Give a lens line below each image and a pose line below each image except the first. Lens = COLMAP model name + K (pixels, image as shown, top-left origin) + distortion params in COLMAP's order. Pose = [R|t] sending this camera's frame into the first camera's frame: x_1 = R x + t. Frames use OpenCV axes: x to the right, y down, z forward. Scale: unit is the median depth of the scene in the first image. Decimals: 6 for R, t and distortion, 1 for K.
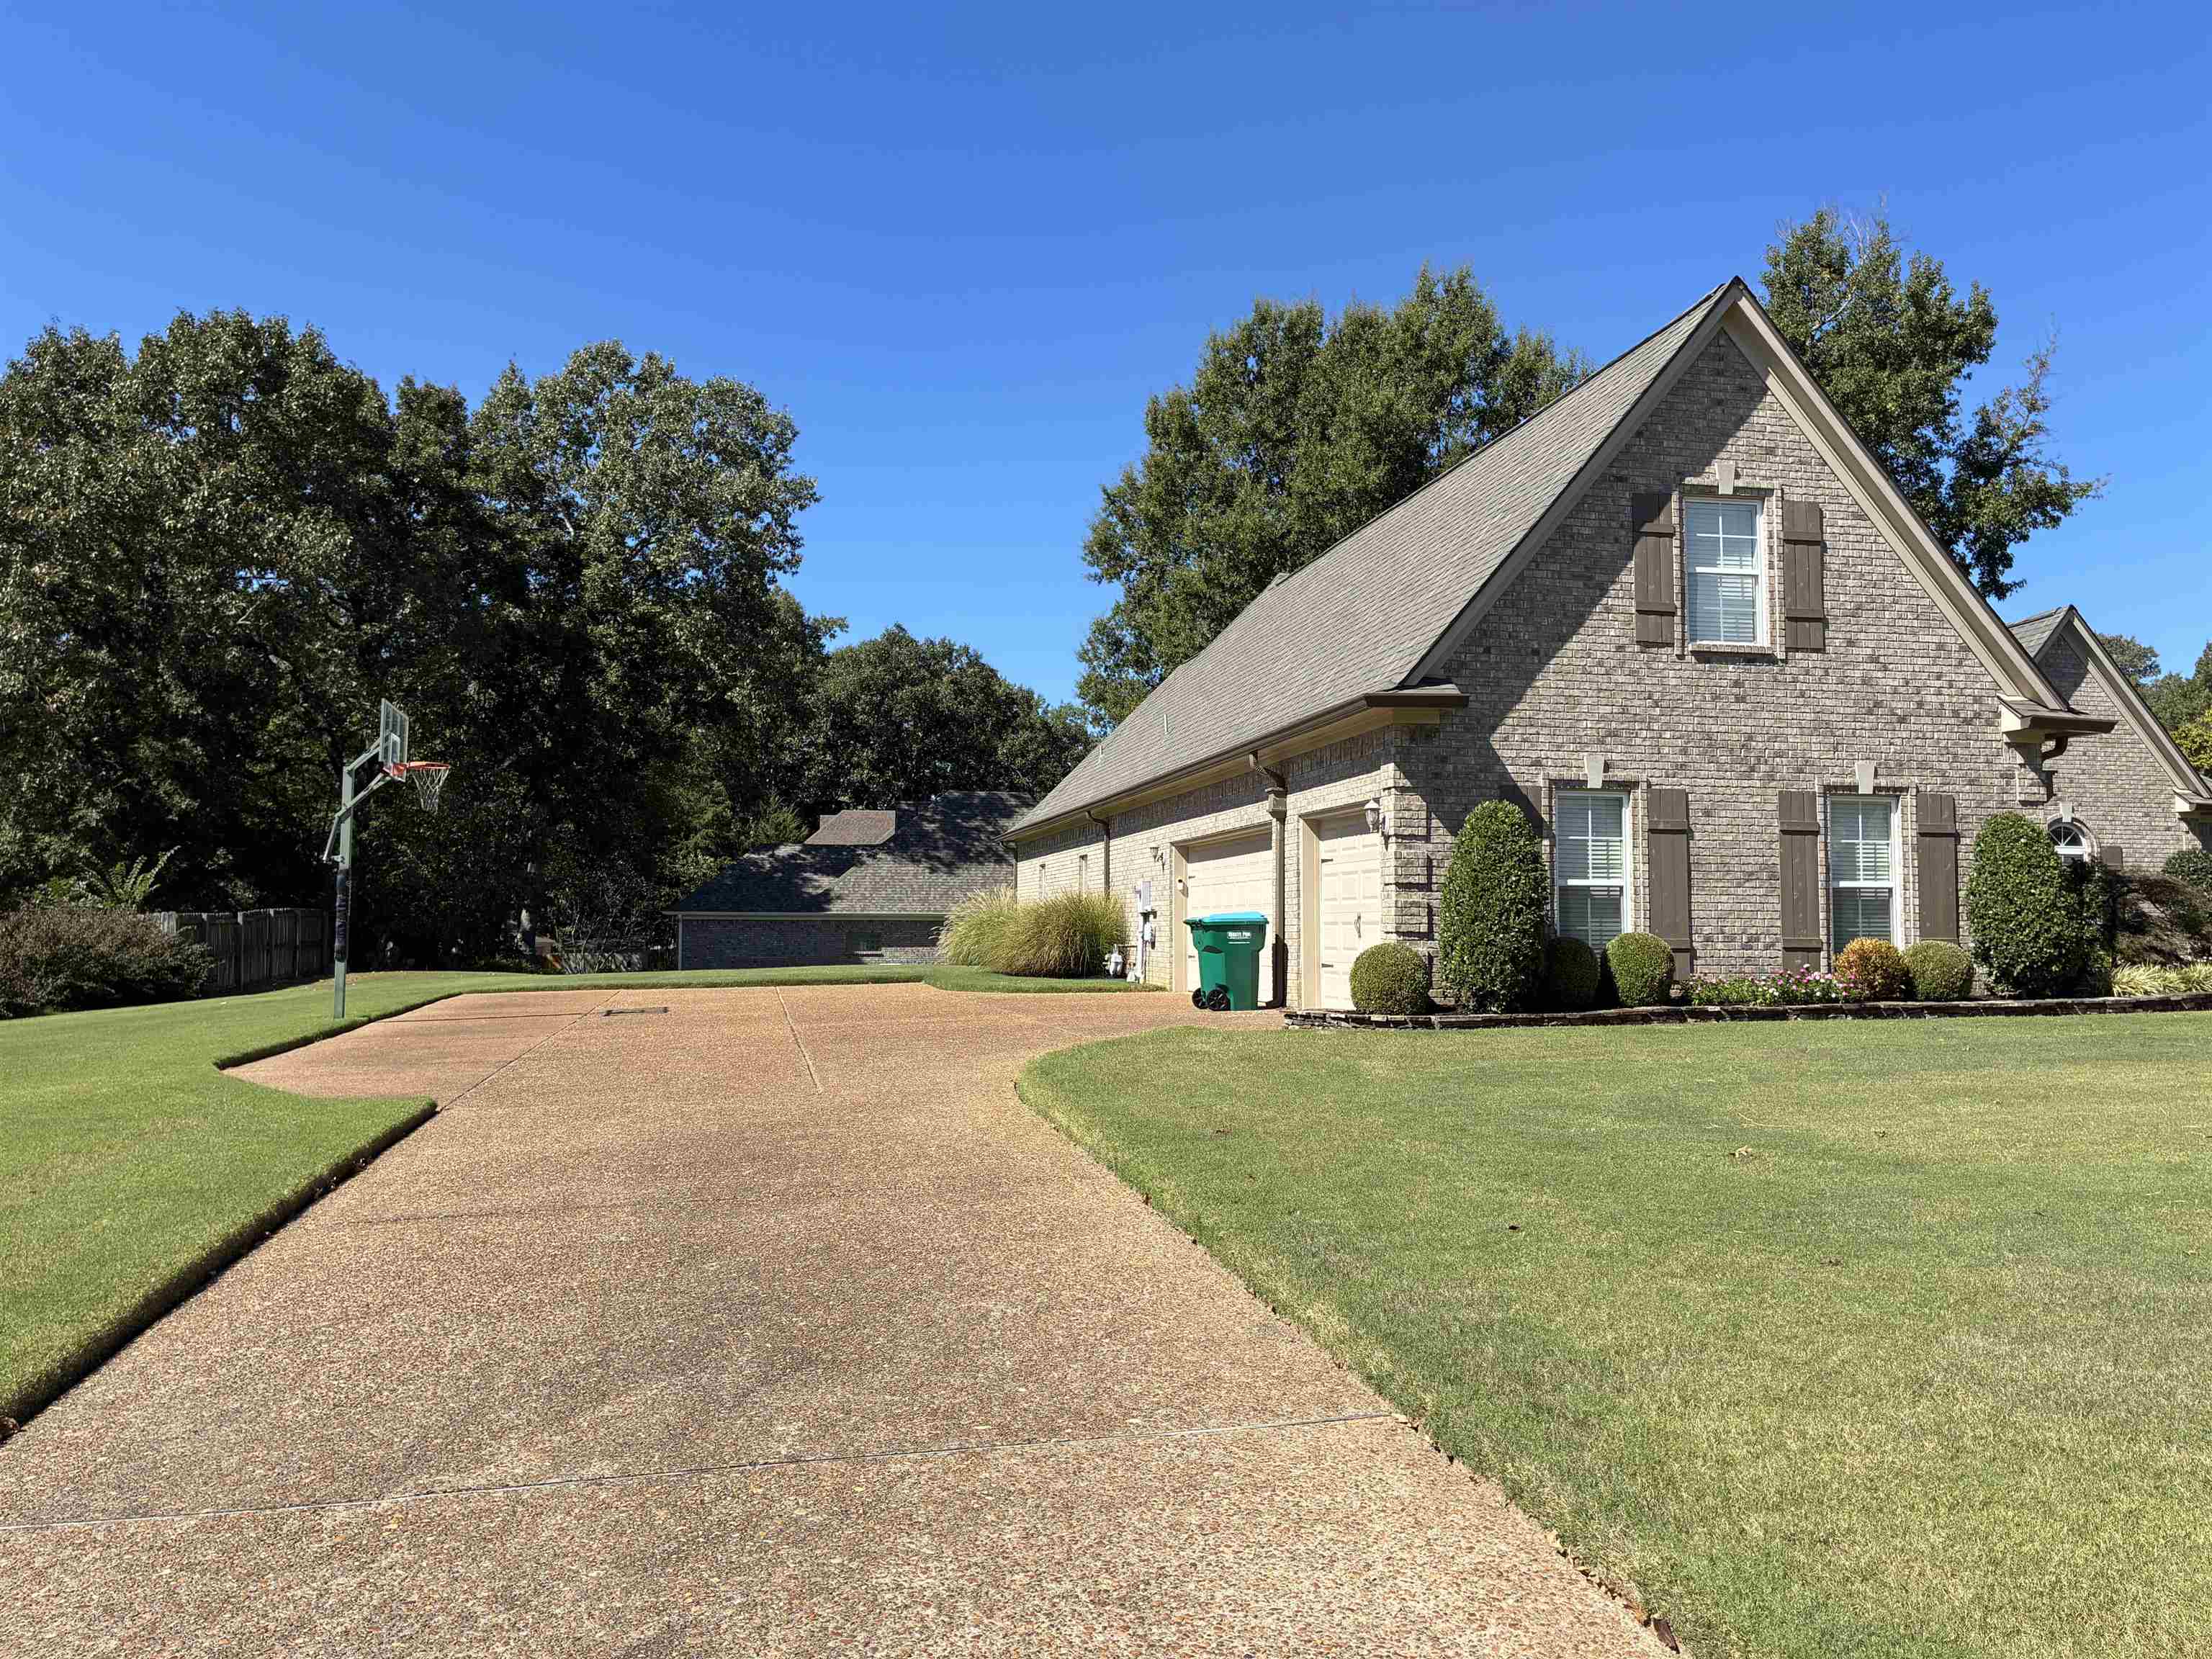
lens RADIAL K [[1686.8, 0, 1099.0], [0, 1686.8, 835.7], [0, 0, 1]] dist [-0.038941, 0.121359]
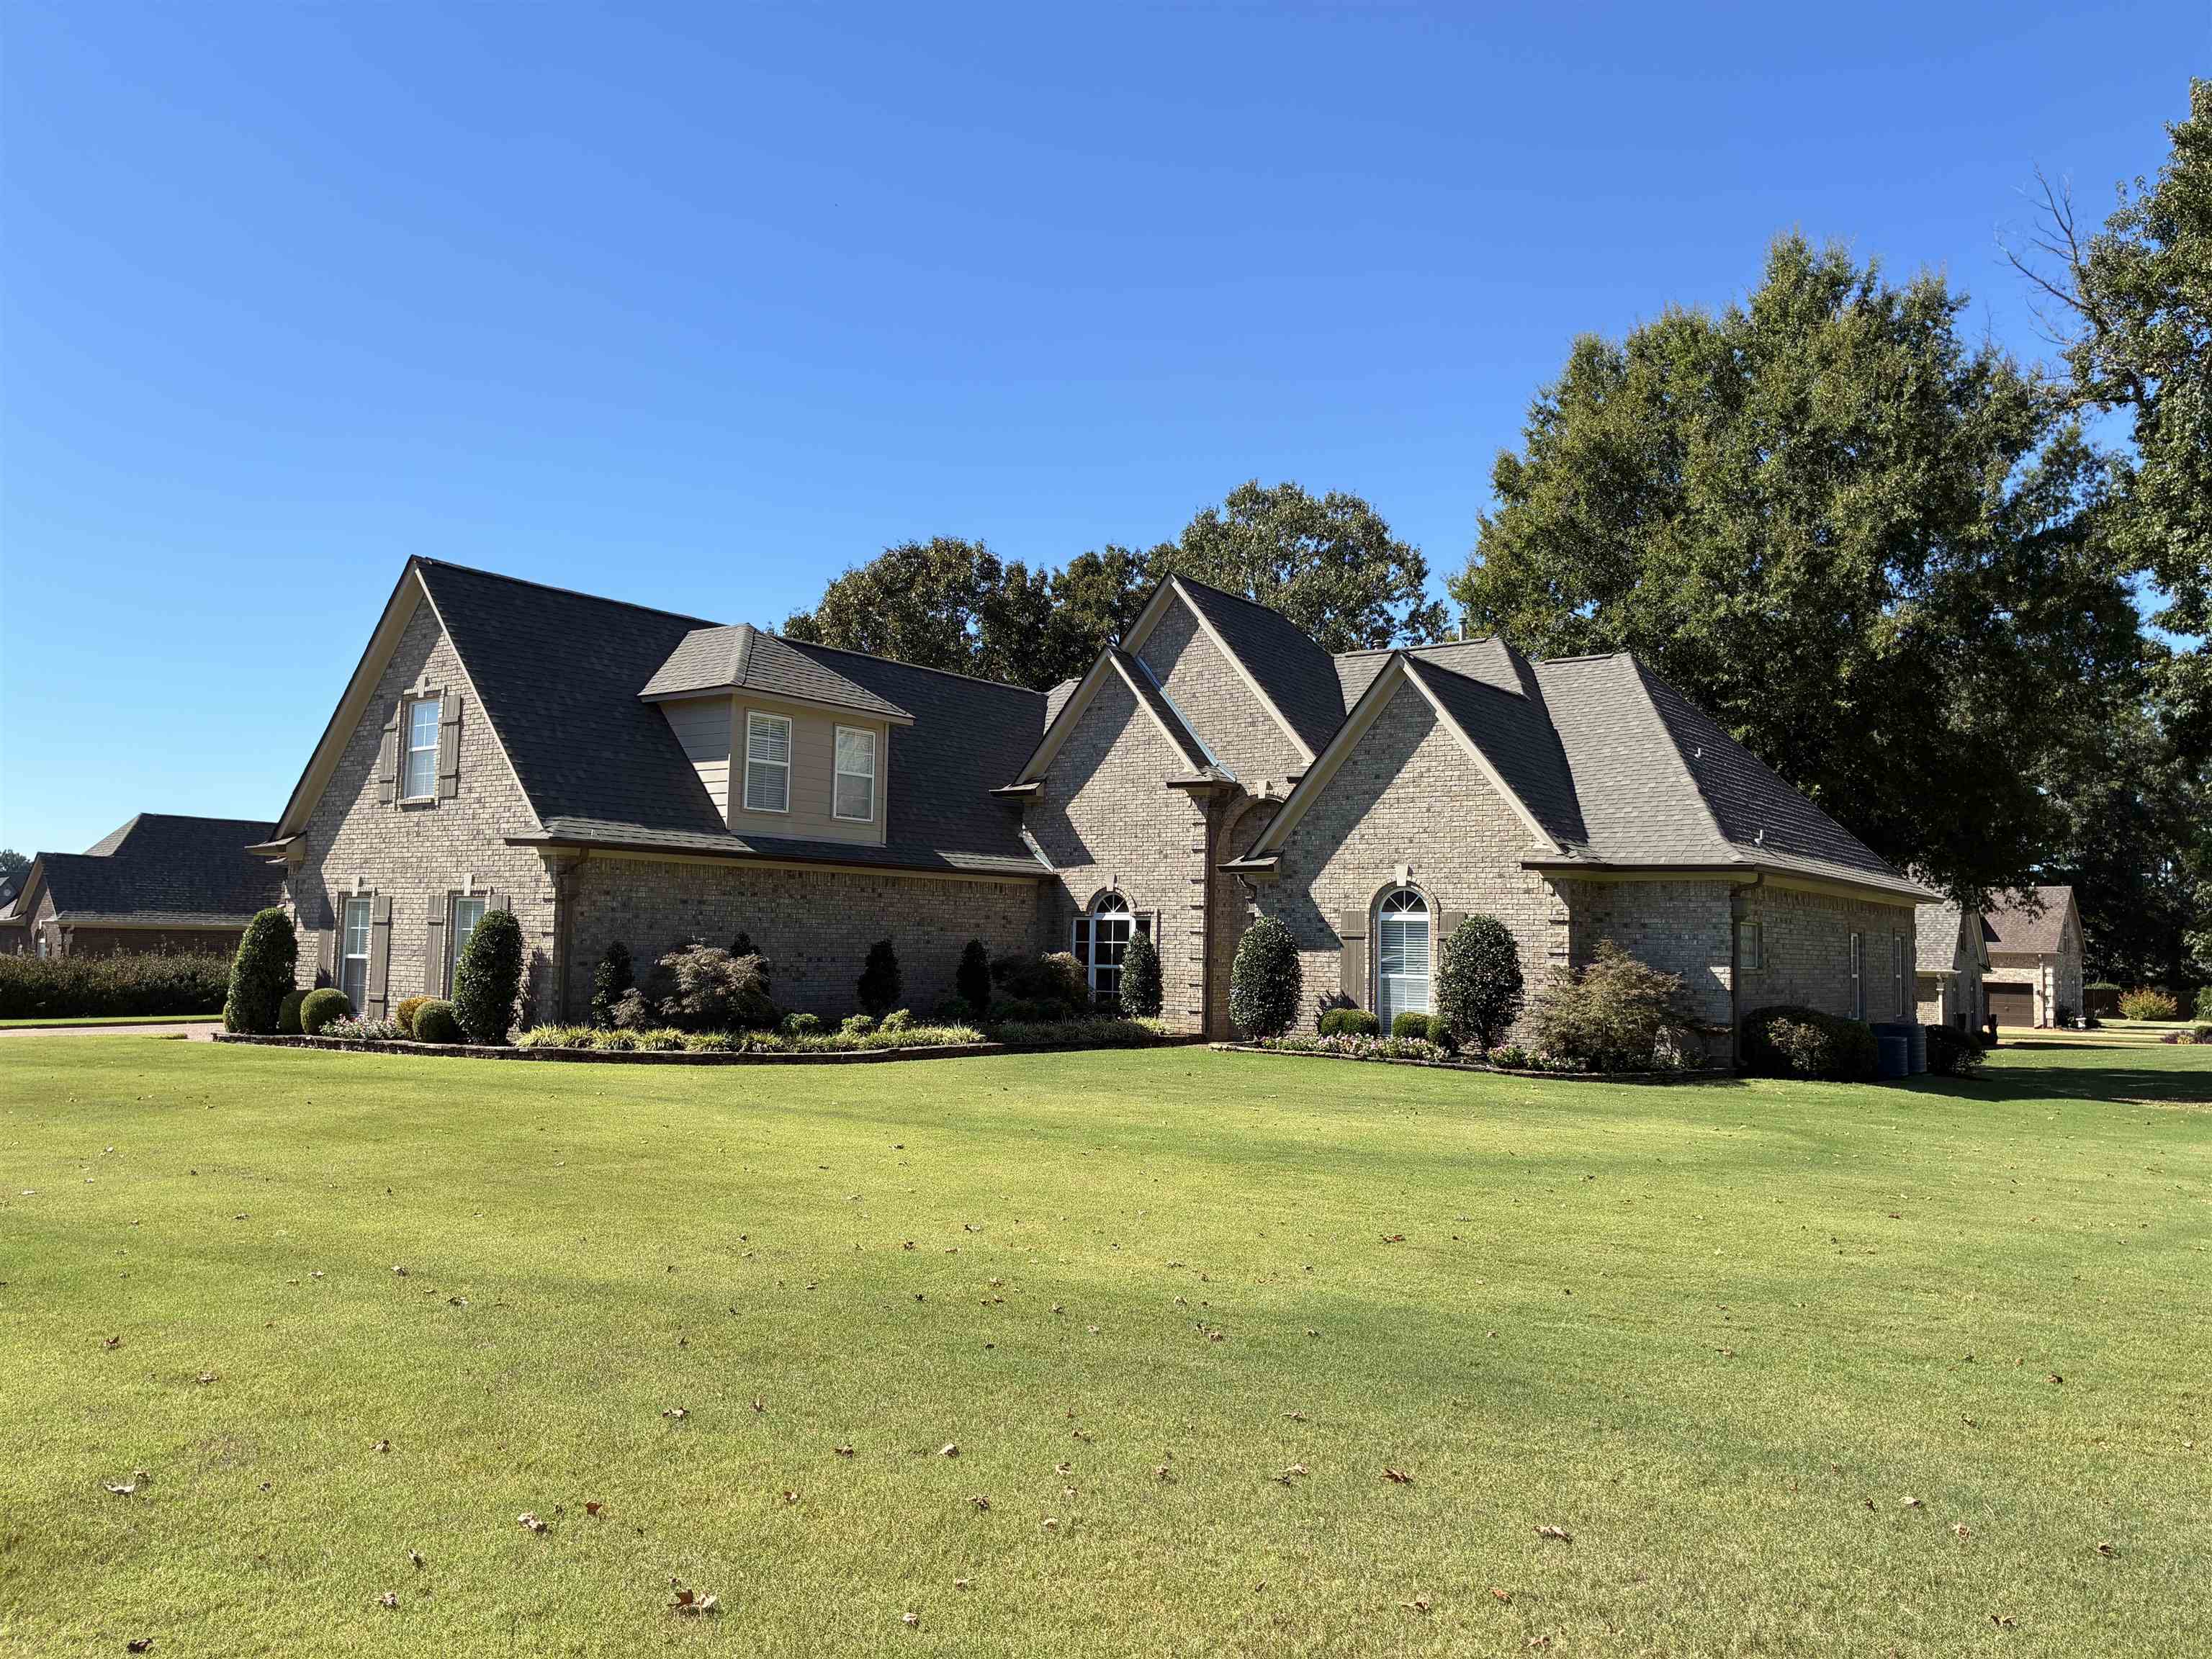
lens RADIAL K [[1670.6, 0, 1130.8], [0, 1670.6, 821.8], [0, 0, 1]] dist [0.033895, -0.000136]
pose [[0.672061, -0.043801, -0.739199, 1.912810], [0.024475, 0.999018, -0.036945, -0.021625], [0.740091, 0.006738, 0.672473, 0.463768]]
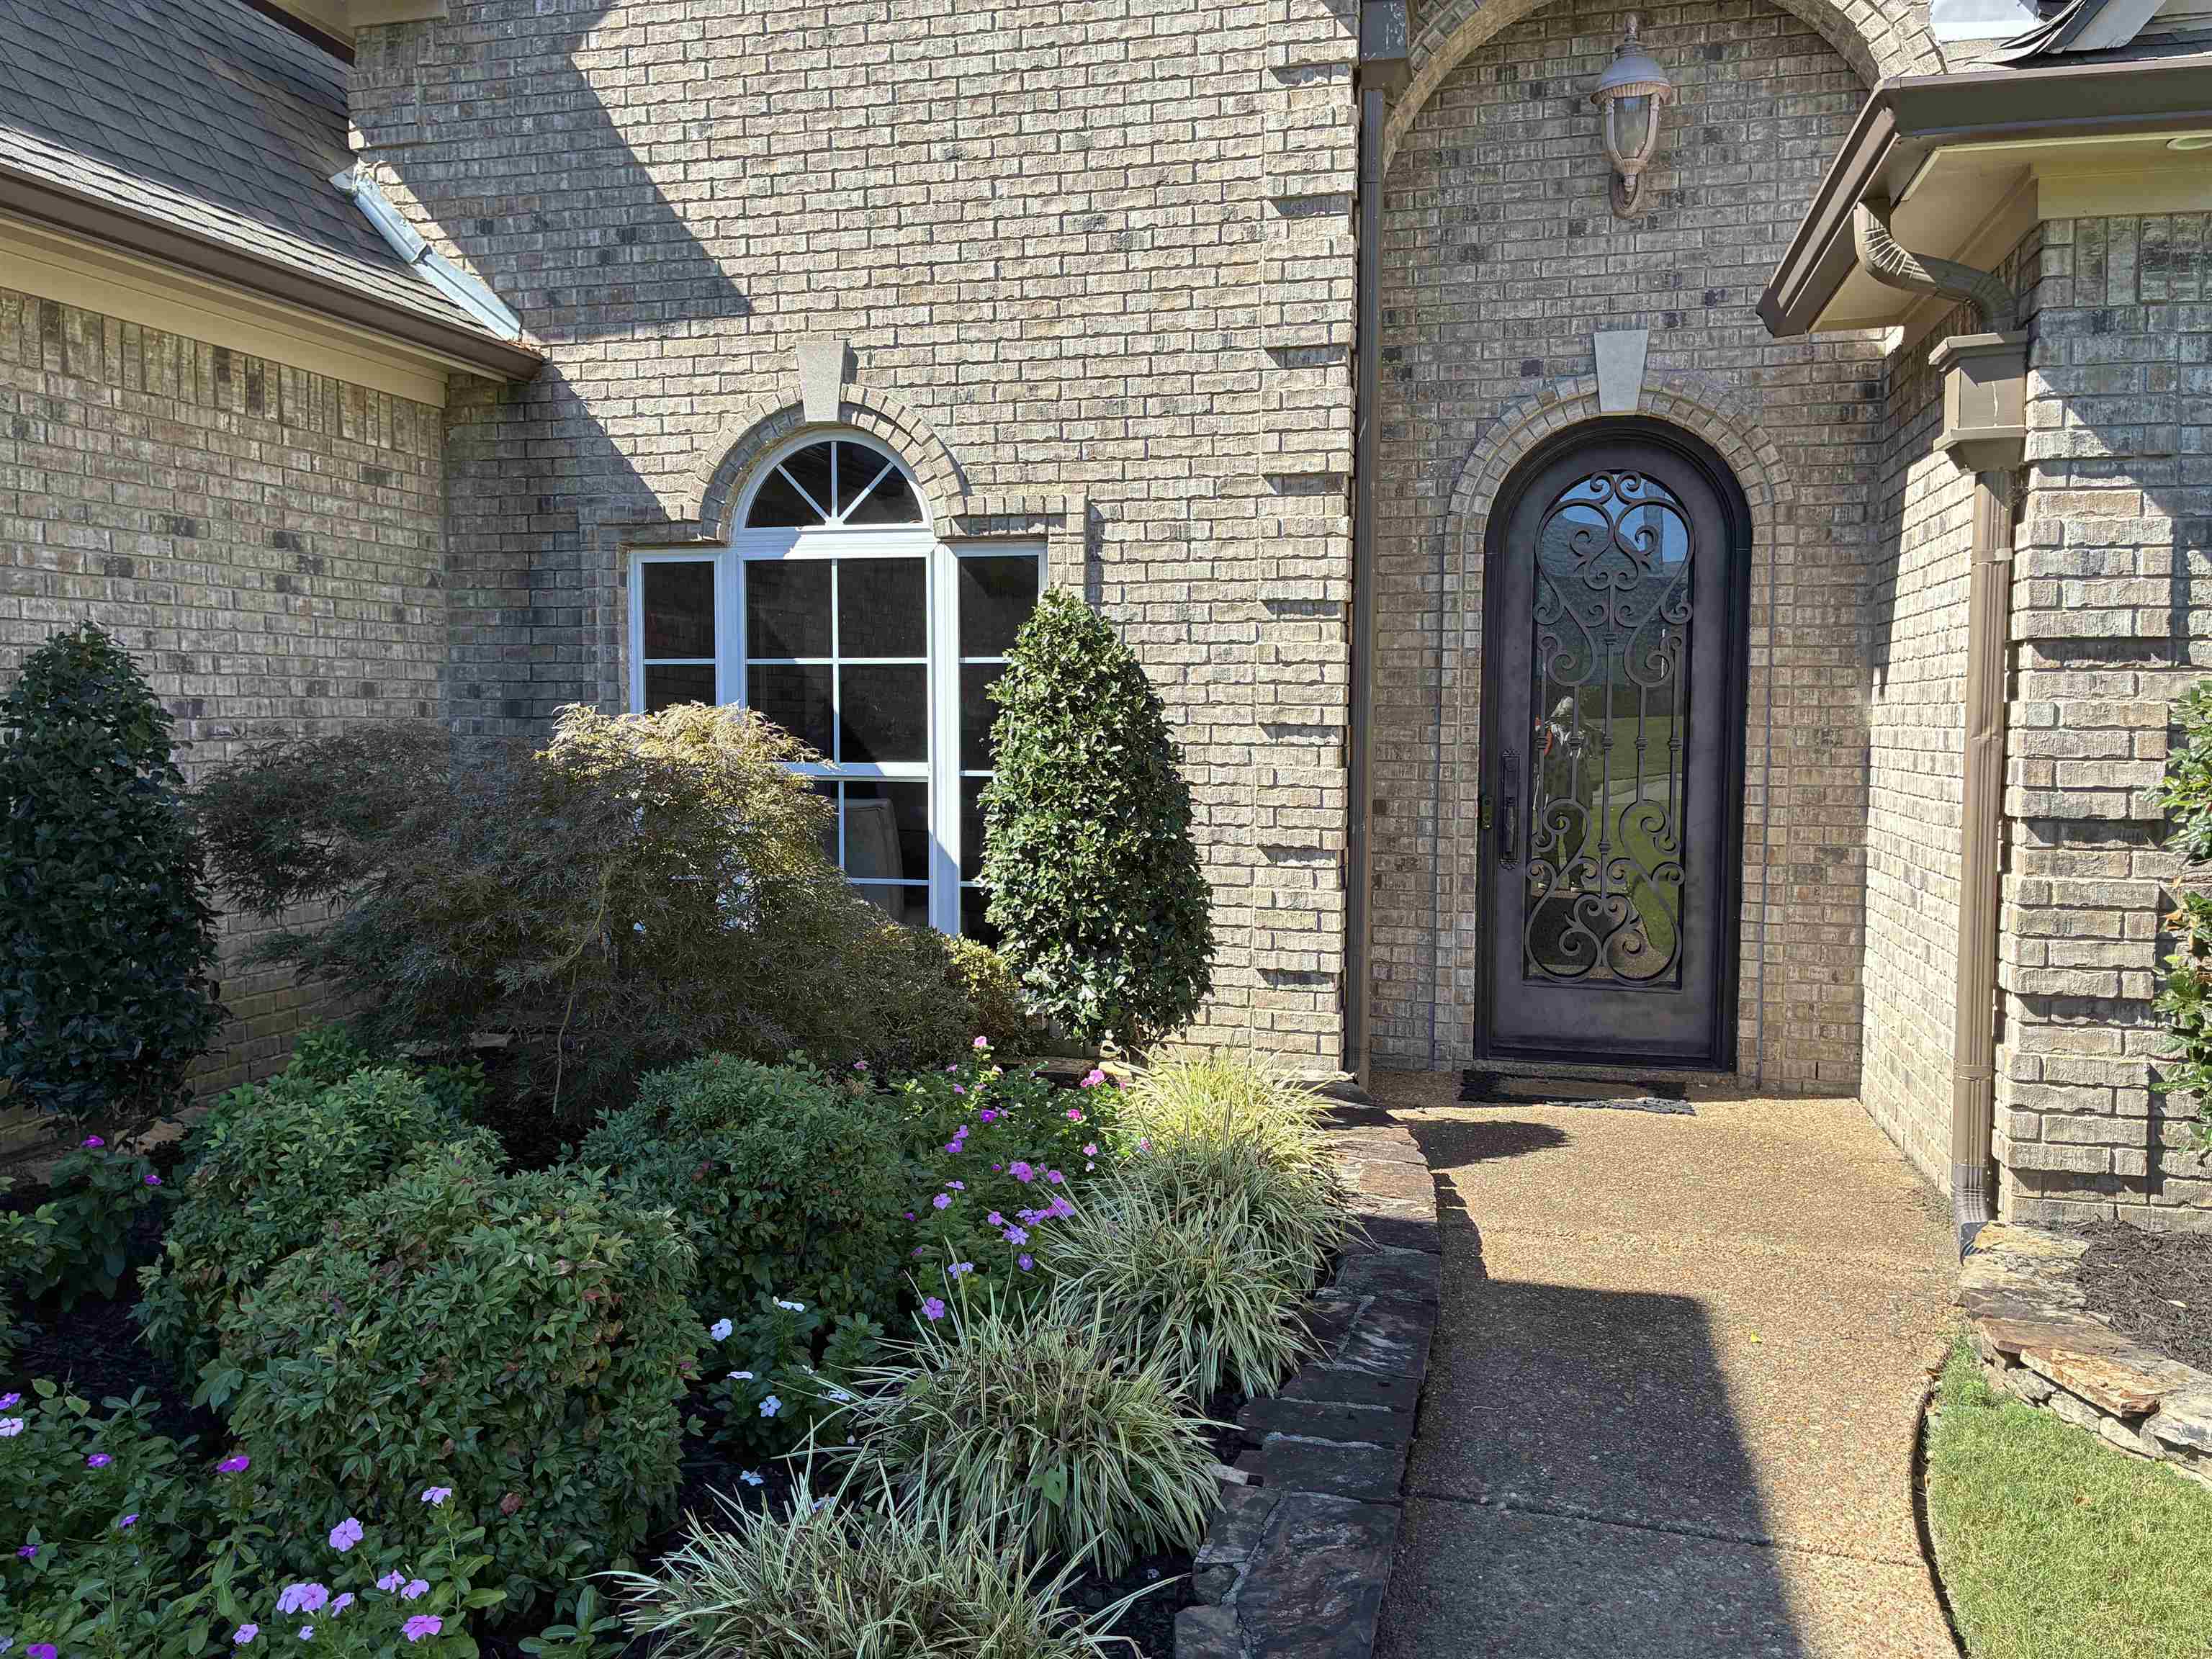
lens RADIAL K [[1698.1, 0, 1133.0], [0, 1698.1, 839.4], [0, 0, 1]] dist [0.010009, -0.003832]
pose [[0.902472, 0.031031, -0.429629, 0.791709], [0.024237, 0.992164, 0.122573, 0.035803], [0.430065, -0.121031, 0.894648, 1.332317]]
